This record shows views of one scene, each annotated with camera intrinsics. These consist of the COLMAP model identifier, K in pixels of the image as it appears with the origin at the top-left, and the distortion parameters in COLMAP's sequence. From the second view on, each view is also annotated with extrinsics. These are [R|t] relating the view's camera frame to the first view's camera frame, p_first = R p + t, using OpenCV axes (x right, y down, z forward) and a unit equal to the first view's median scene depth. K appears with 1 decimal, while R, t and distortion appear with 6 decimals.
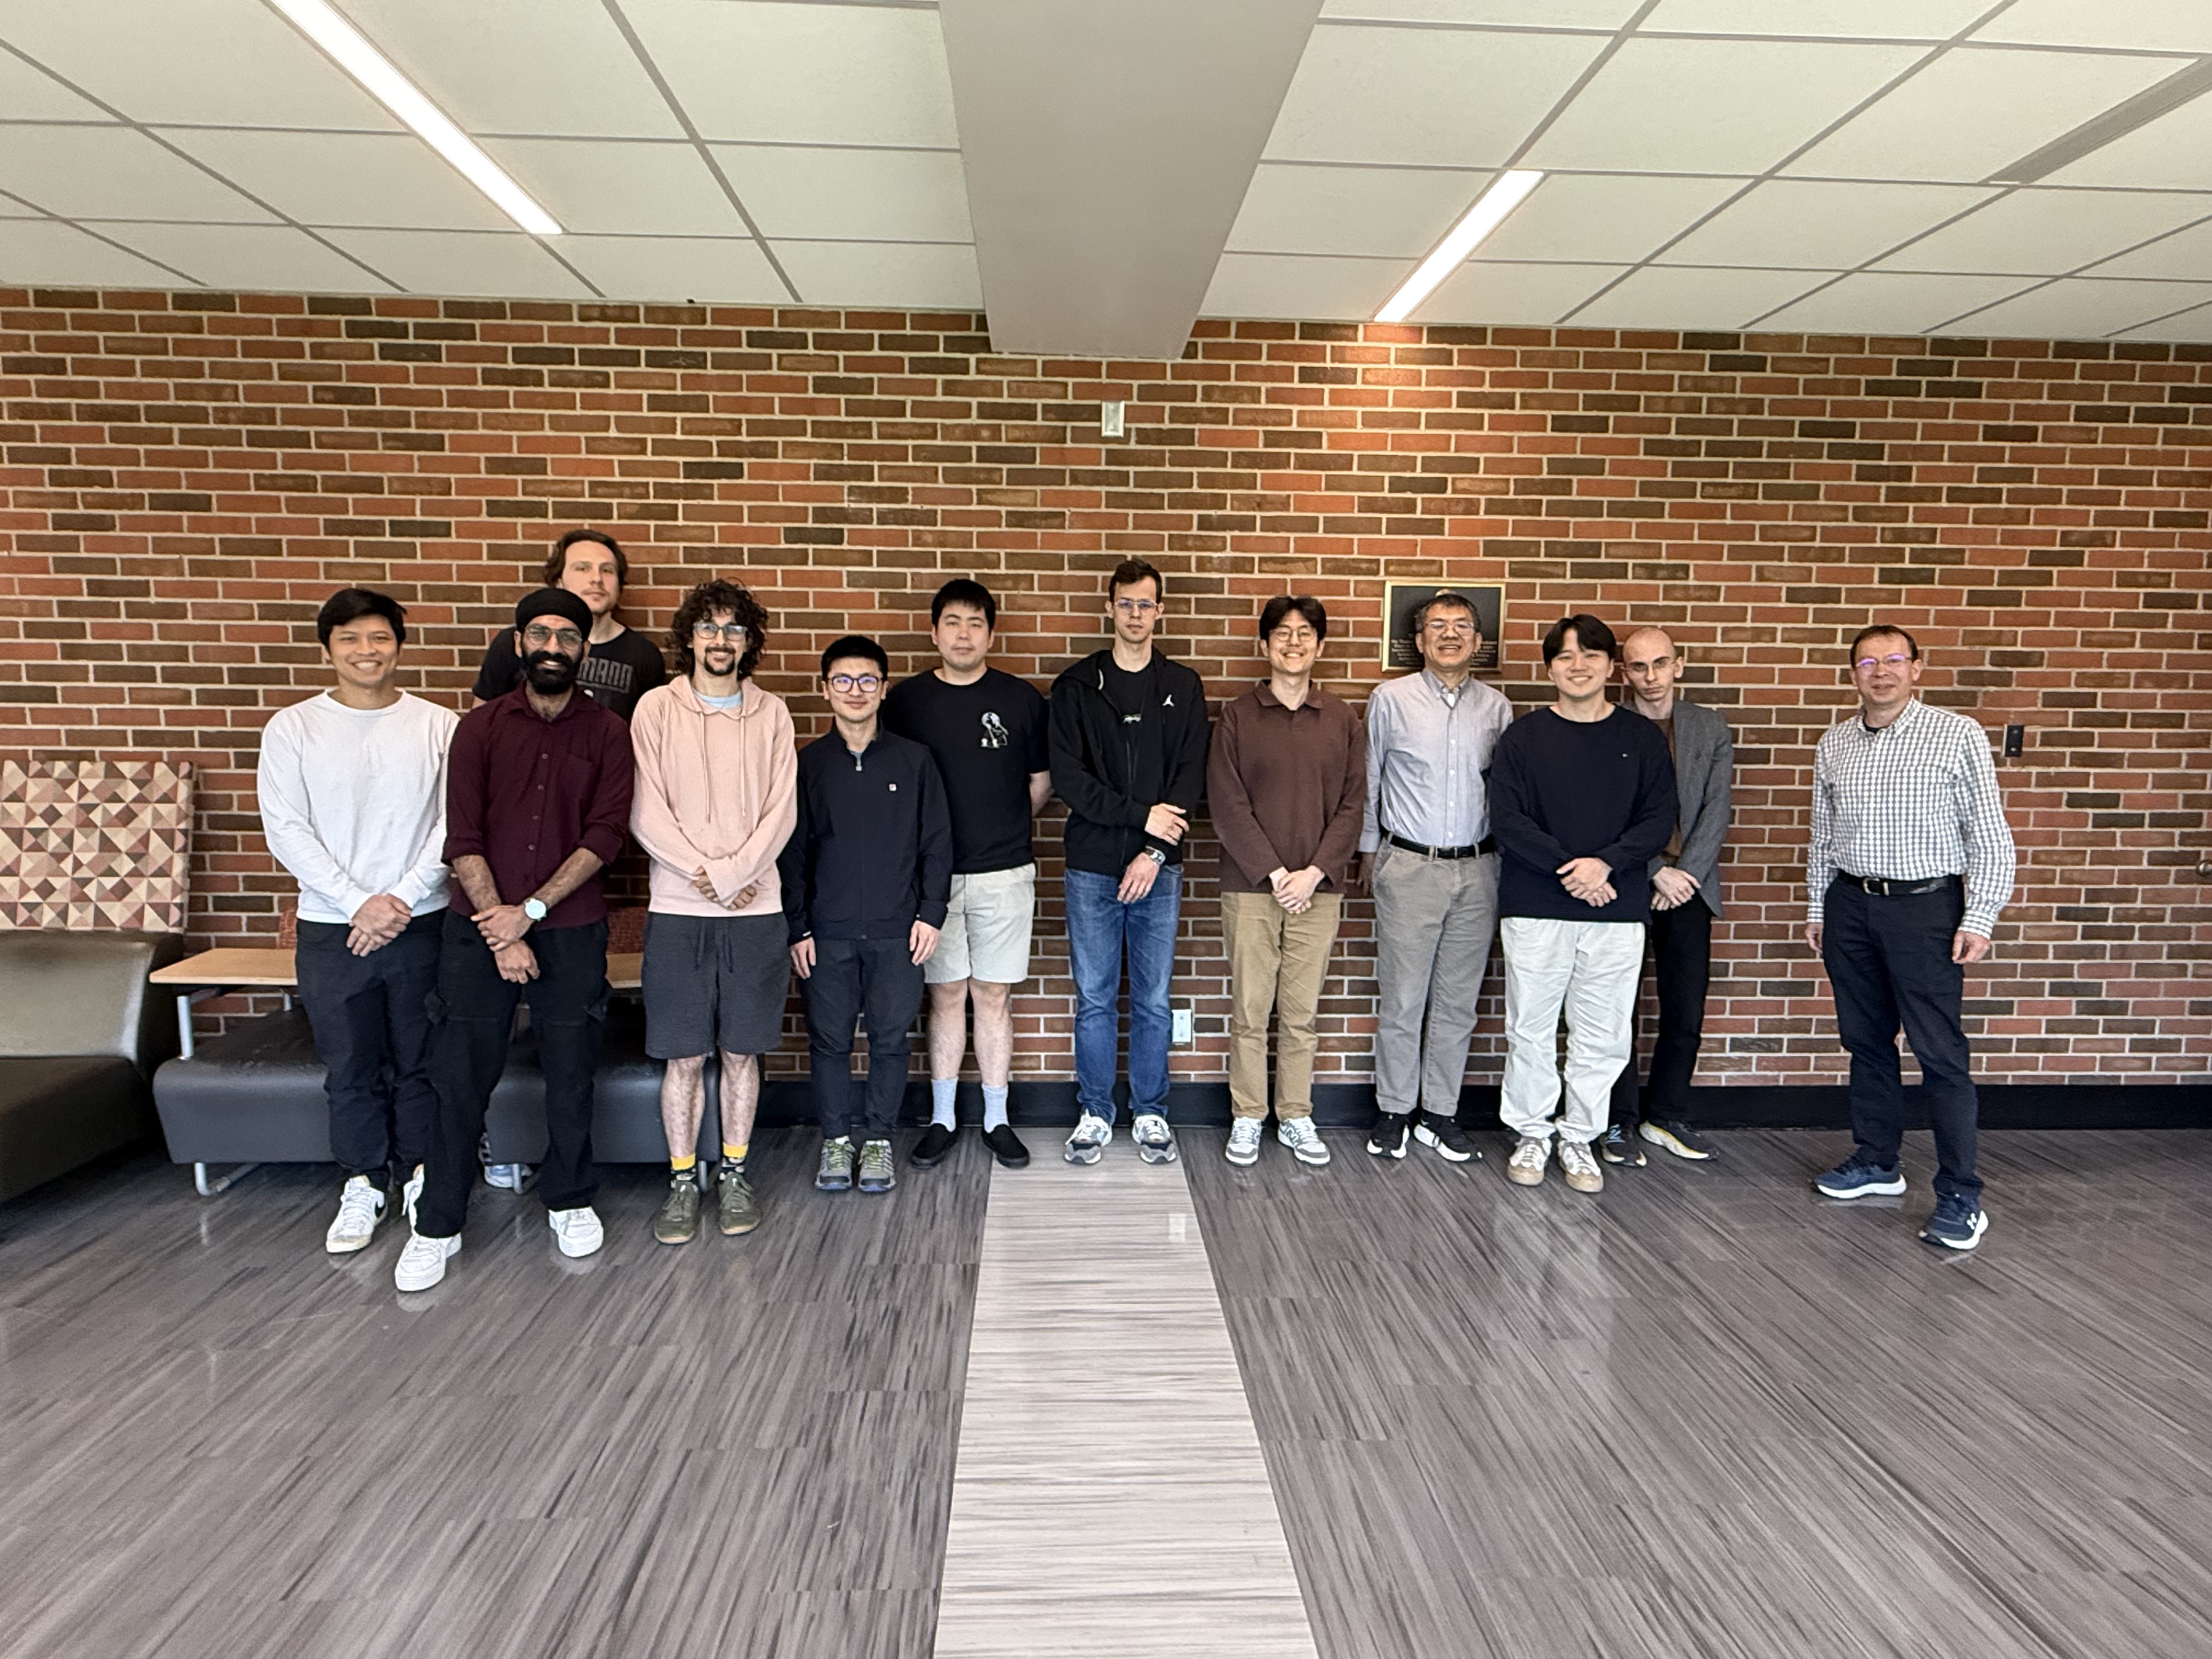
lens RADIAL K [[1320.3, 0, 1107.3], [0, 1320.3, 867.2], [0, 0, 1]] dist [-0.001631, 0.001181]
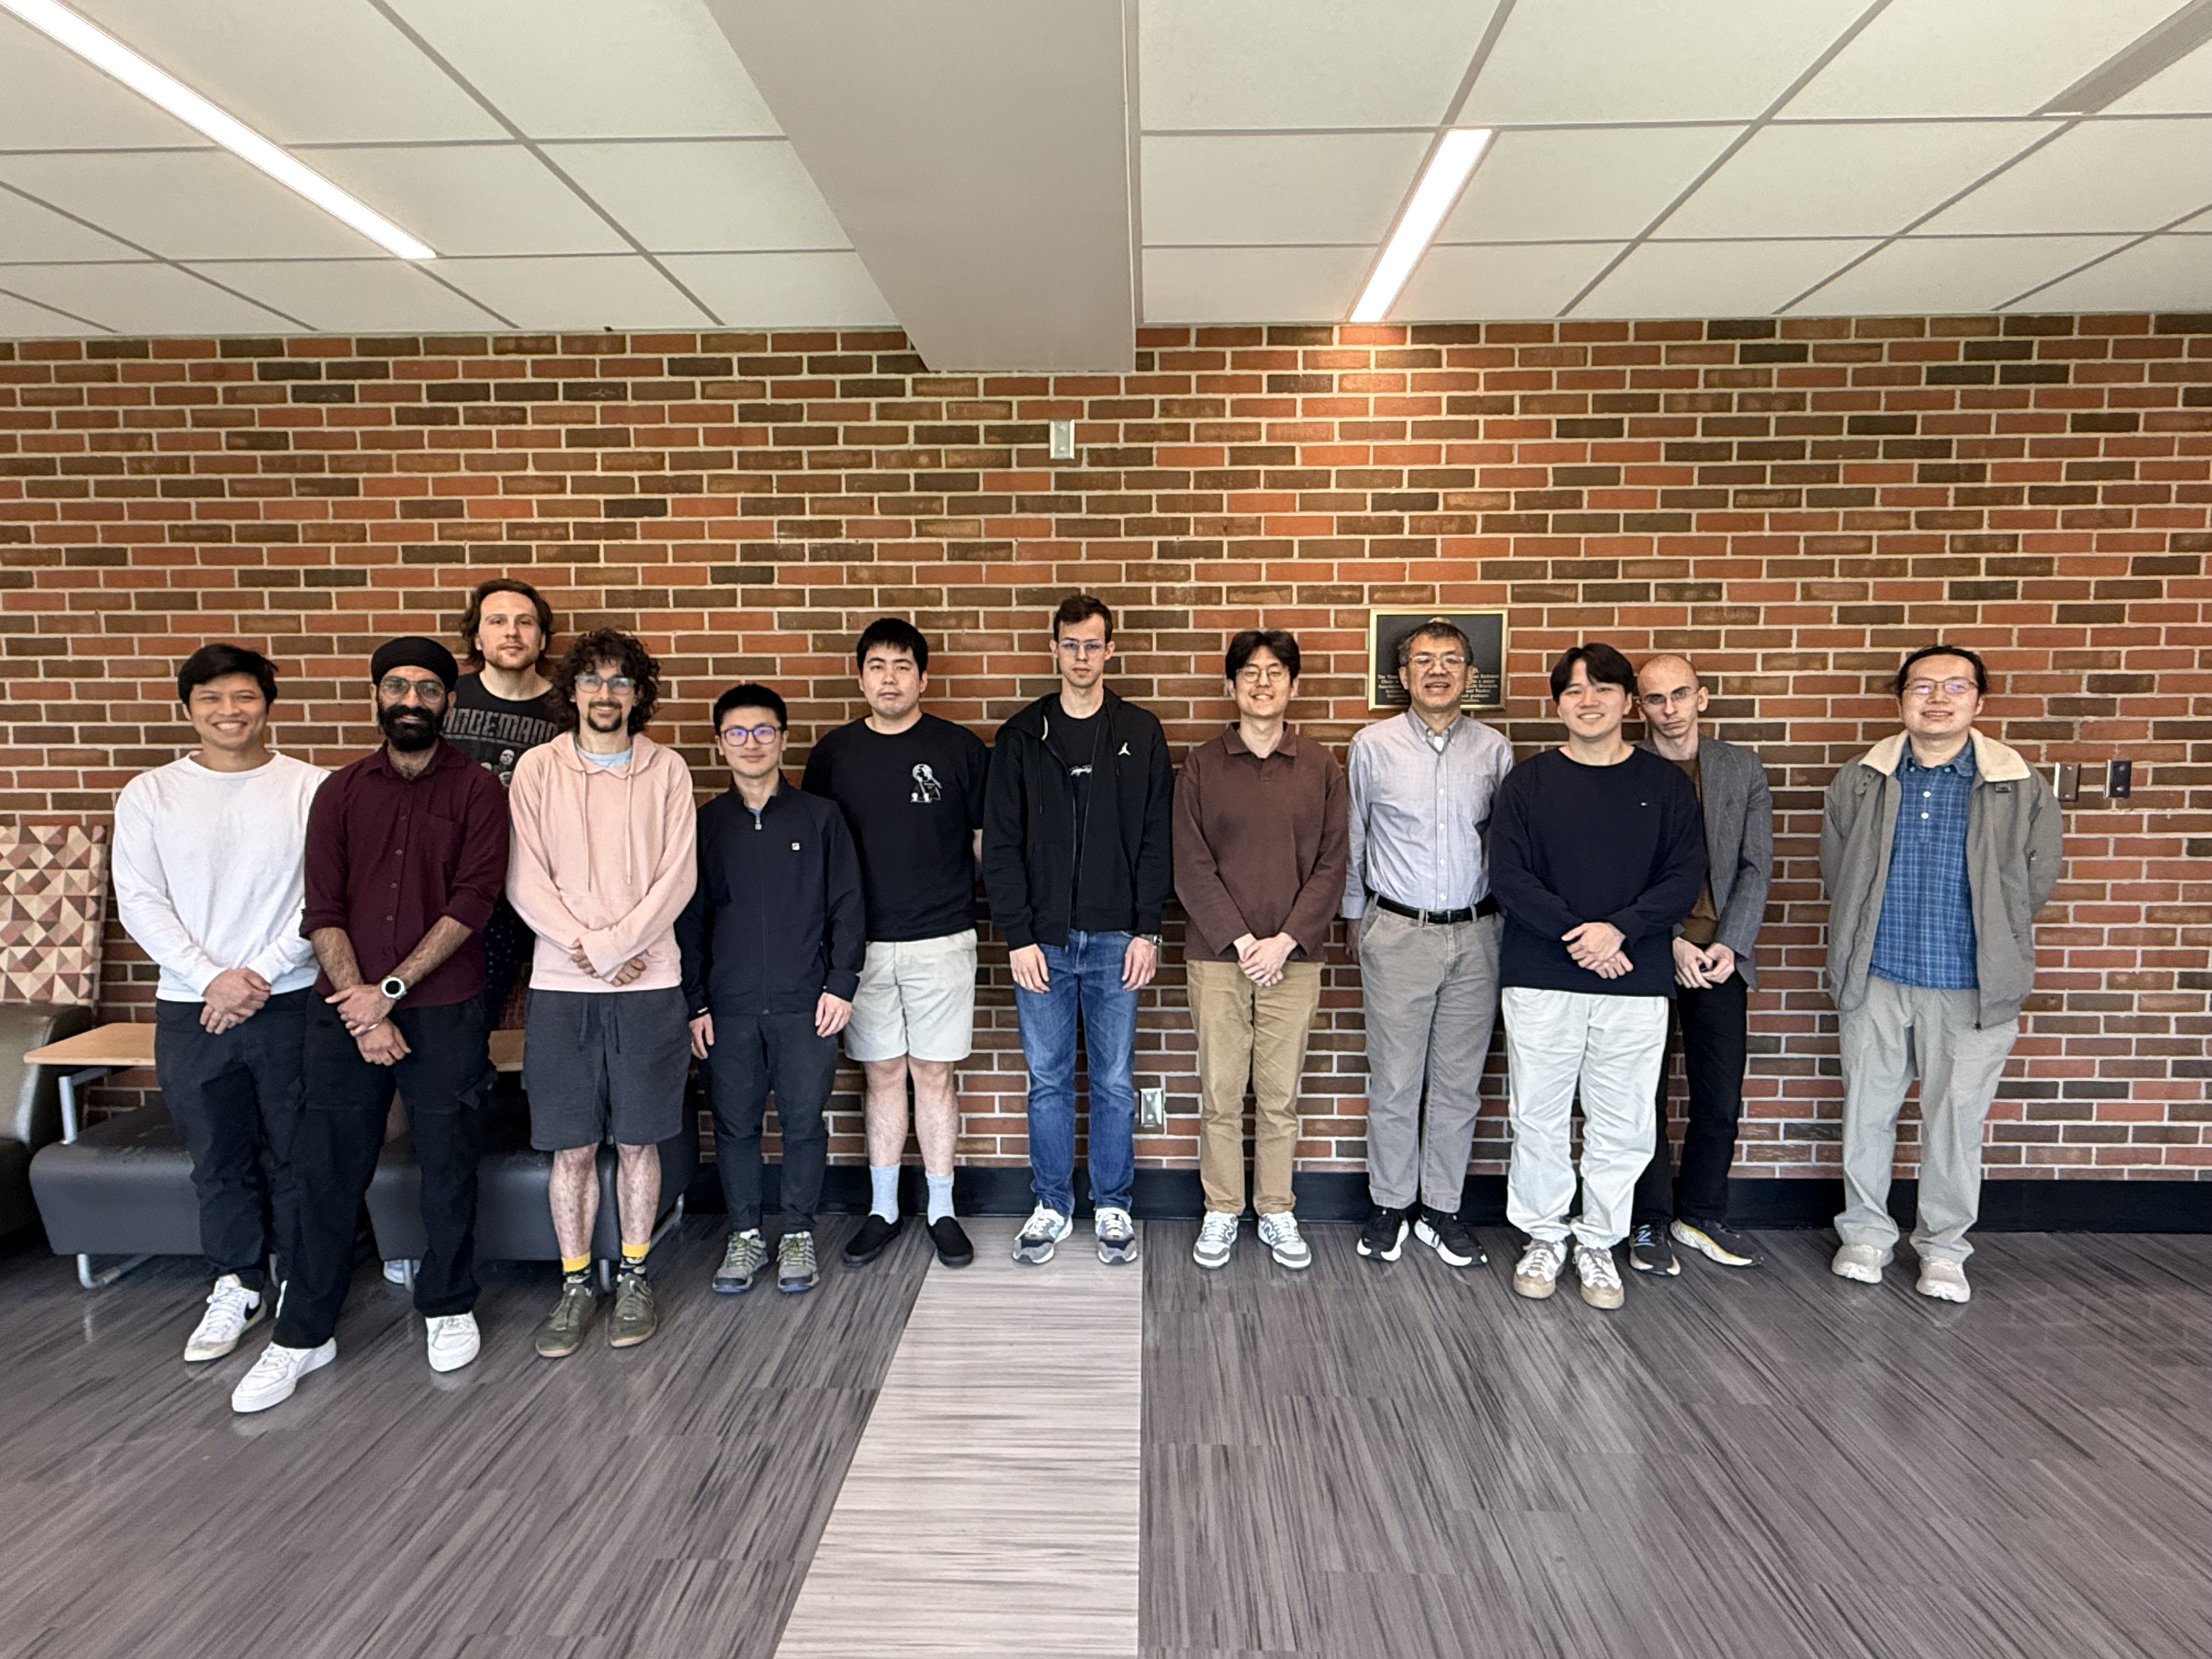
lens RADIAL K [[1320.3, 0, 1107.3], [0, 1320.3, 867.2], [0, 0, 1]] dist [-0.001631, 0.001181]
pose [[0.996900, -0.007086, -0.078366, 0.104540], [0.005197, 0.999692, -0.024277, -0.022354], [0.078513, 0.023794, 0.996629, 0.101959]]
